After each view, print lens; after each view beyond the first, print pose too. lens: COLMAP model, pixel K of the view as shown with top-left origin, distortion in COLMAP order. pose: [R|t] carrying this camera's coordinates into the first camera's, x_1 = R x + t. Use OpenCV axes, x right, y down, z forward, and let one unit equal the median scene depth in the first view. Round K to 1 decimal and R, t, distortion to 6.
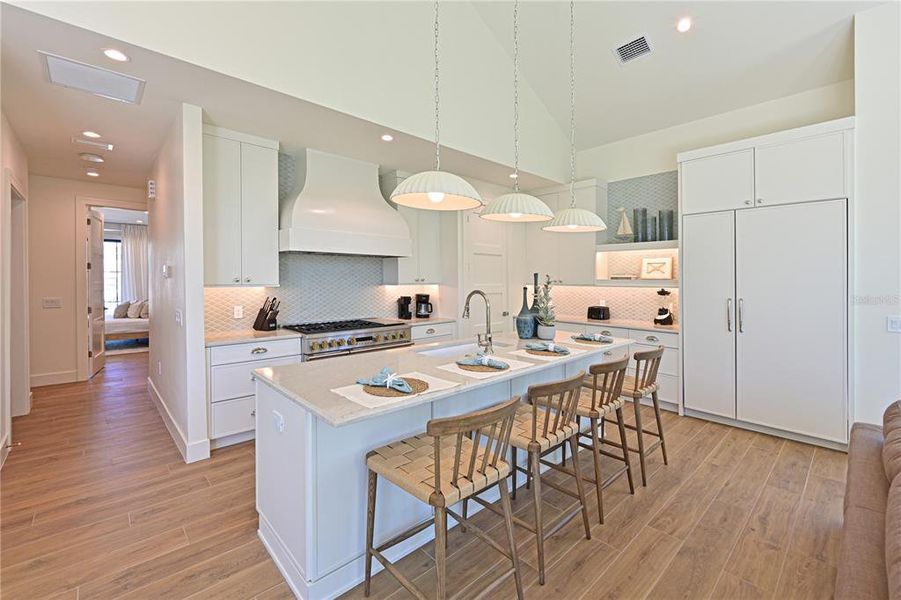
lens RADIAL K [[380.8, 0, 447.9], [0, 380.8, 280.7], [0, 0, 1]] dist [0.001270, 0.000224]
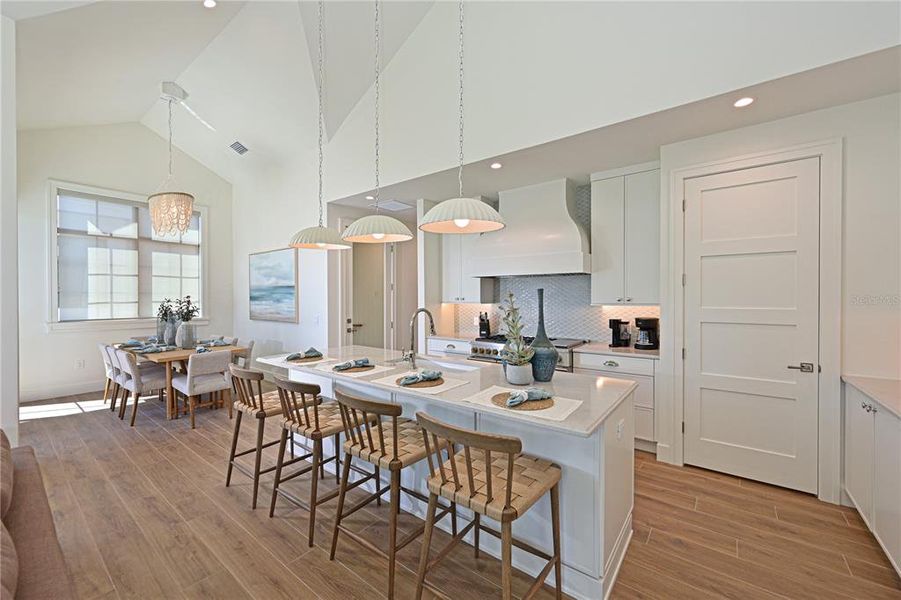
lens RADIAL K [[353.1, 0, 450.5], [0, 353.1, 300.0], [0, 0, 1]] dist [-0.000028, 0.000009]
pose [[0.173193, 0.004956, -0.984875, 0.887239], [-0.006537, 0.999971, 0.003882, -0.001208], [0.984866, 0.005766, 0.173221, 0.772675]]
